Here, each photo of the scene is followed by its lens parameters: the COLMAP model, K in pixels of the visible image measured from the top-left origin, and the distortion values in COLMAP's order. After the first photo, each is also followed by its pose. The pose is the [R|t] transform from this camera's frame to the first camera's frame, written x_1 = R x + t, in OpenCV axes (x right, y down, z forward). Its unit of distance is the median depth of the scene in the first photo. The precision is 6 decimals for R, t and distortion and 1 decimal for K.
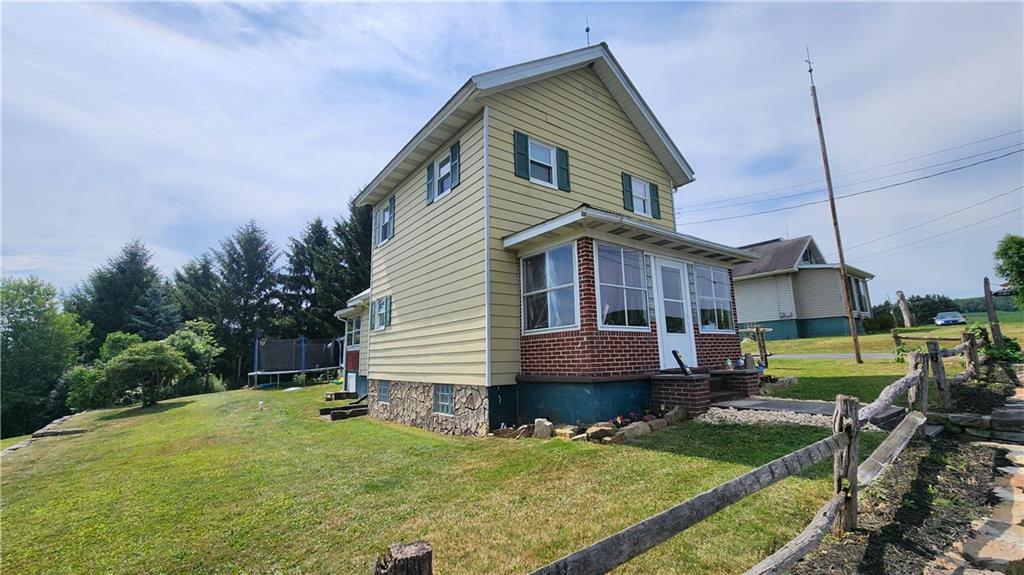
lens RADIAL K [[416.0, 0, 514.1], [0, 416.0, 288.3], [0, 0, 1]] dist [-0.001464, -0.000331]
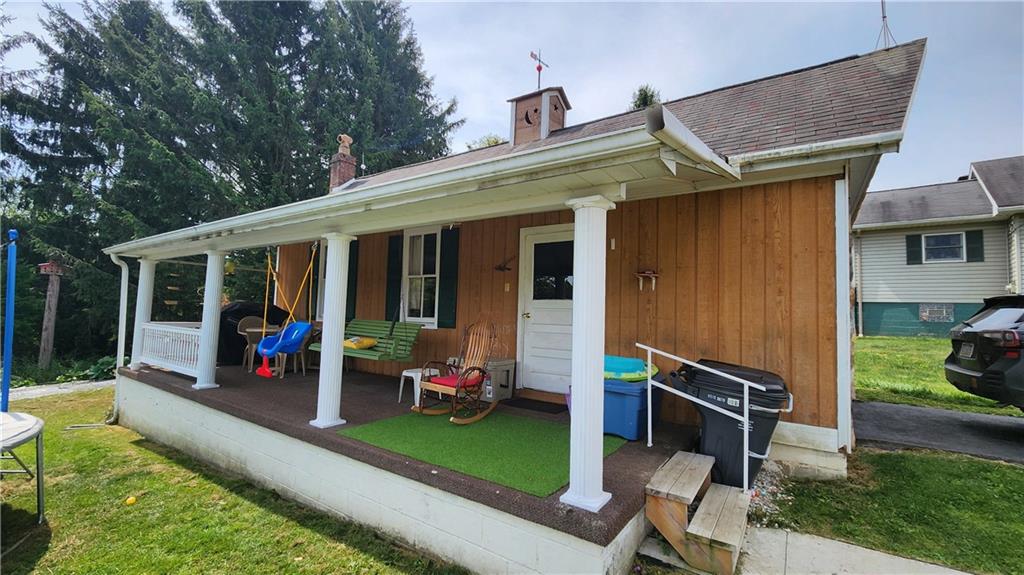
lens RADIAL K [[416.0, 0, 514.1], [0, 416.0, 288.3], [0, 0, 1]] dist [-0.001464, -0.000331]
pose [[0.975656, 0.072500, 0.206978, -0.833660], [-0.094233, 0.990800, 0.097140, 0.346702], [-0.198031, -0.114279, 0.973511, 2.480360]]
